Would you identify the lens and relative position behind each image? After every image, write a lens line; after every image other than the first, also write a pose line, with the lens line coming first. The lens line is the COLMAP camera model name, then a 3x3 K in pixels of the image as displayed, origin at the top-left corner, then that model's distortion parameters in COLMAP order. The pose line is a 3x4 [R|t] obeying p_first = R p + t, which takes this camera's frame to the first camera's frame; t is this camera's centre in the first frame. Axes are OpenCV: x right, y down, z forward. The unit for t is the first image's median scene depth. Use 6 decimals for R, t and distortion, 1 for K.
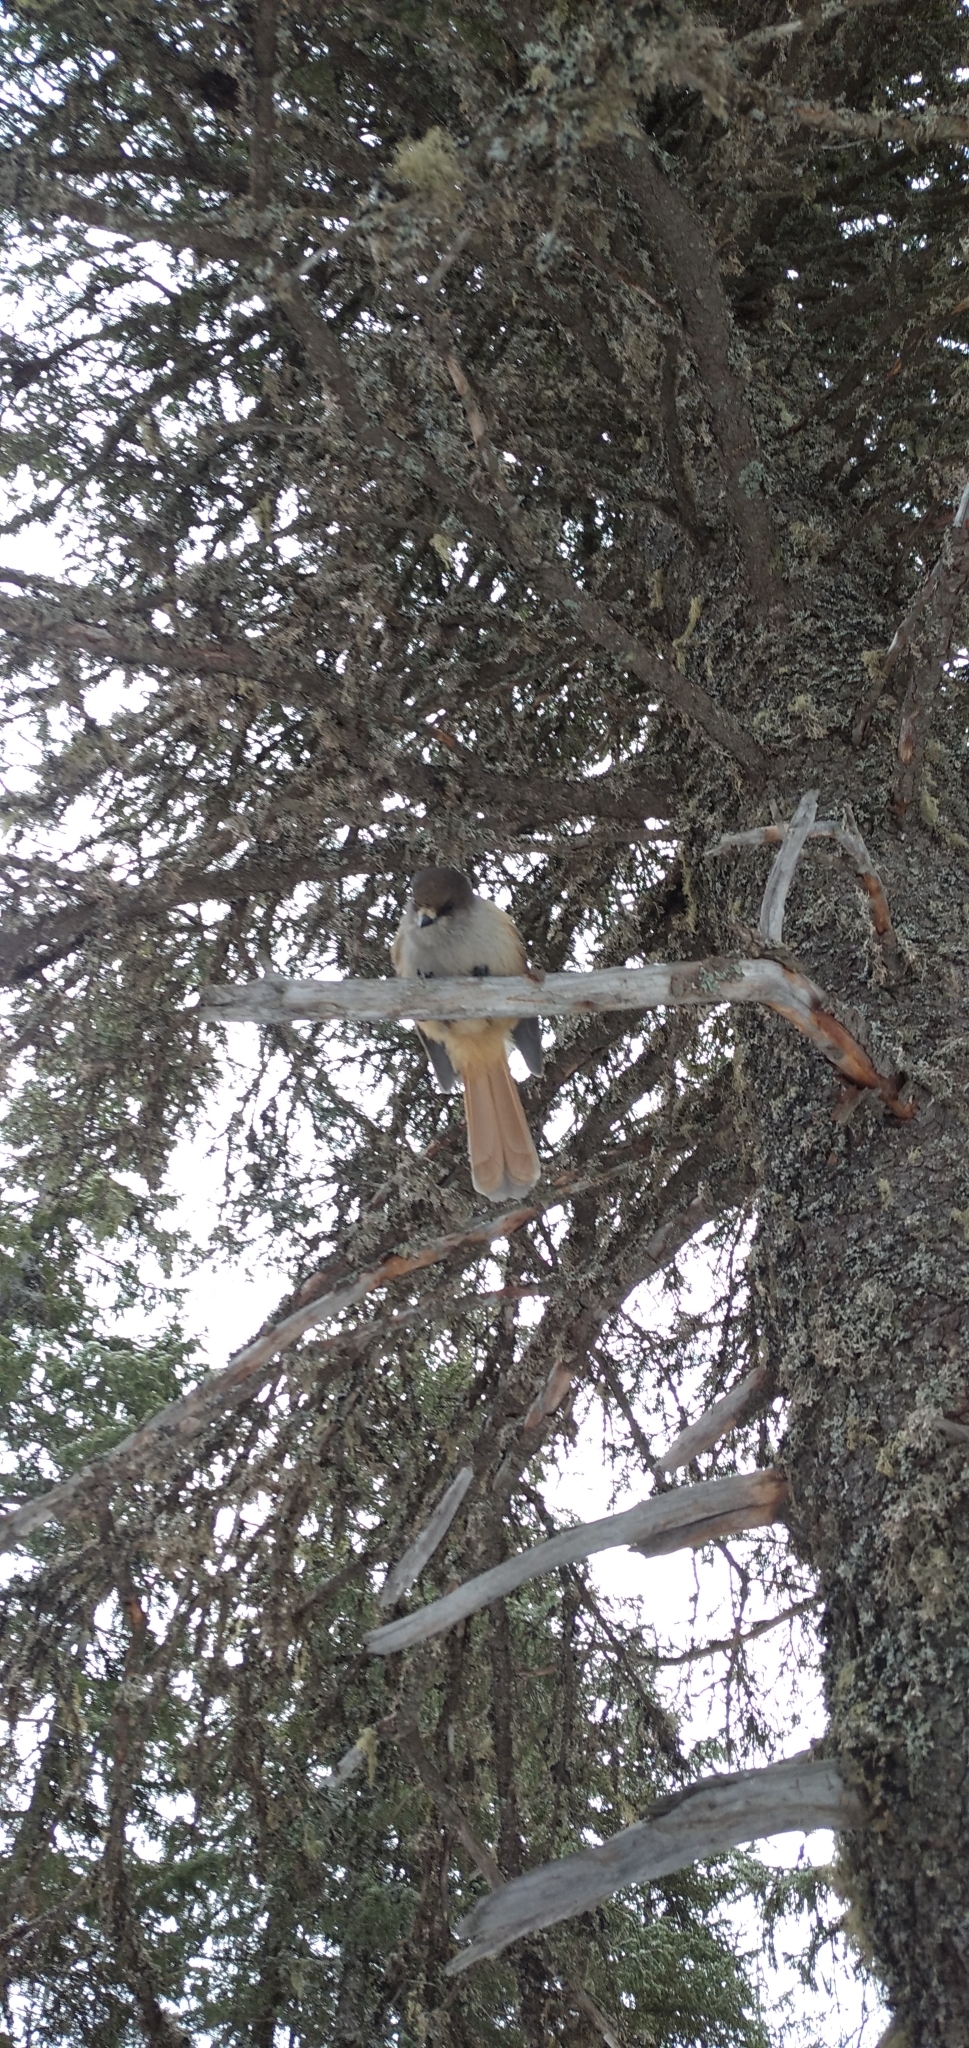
lens RADIAL K [[1686.4, 0, 484.5], [0, 1686.4, 1024.0], [0, 0, 1]] dist [0.120191, -0.148061]
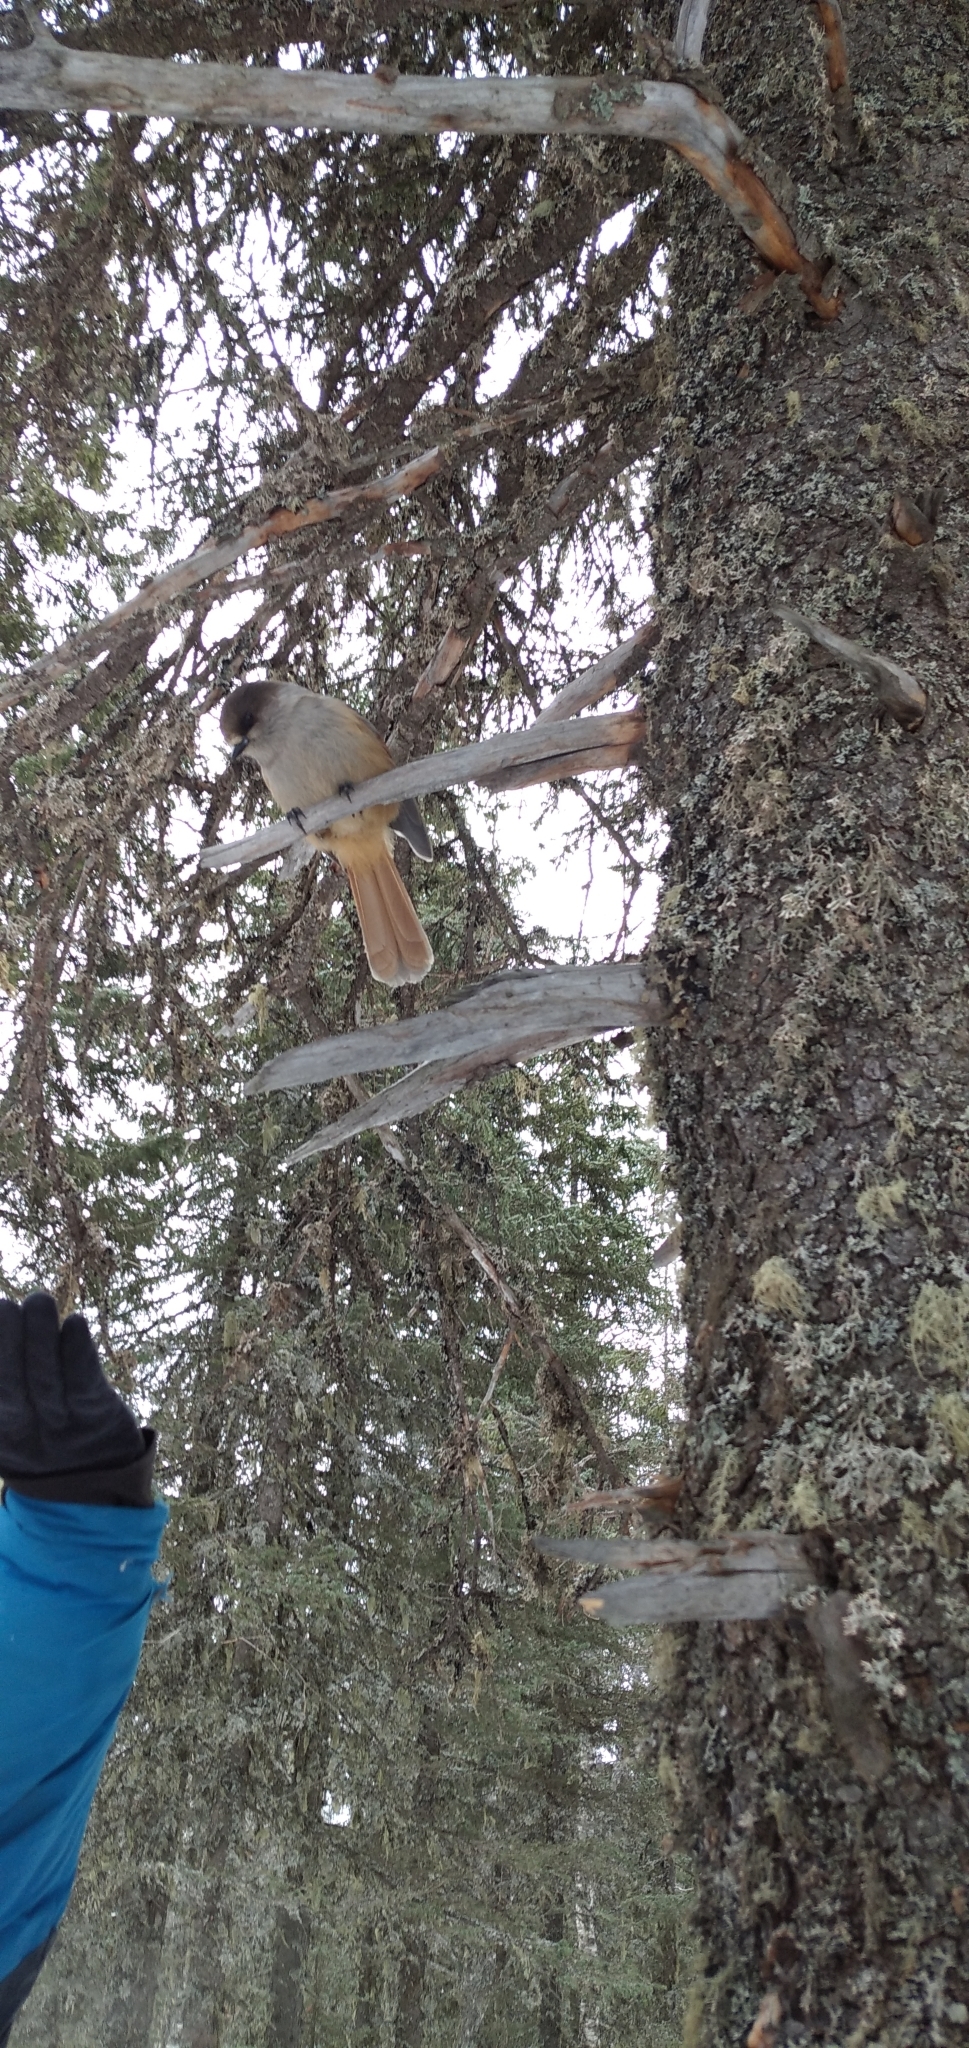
lens RADIAL K [[1678.8, 0, 484.5], [0, 1678.8, 1024.0], [0, 0, 1]] dist [0.098822, -0.141181]
pose [[0.998871, 0.044907, 0.015472, 0.078583], [-0.047471, 0.932917, 0.356950, 0.093240], [0.001595, -0.357282, 0.933995, 0.062402]]
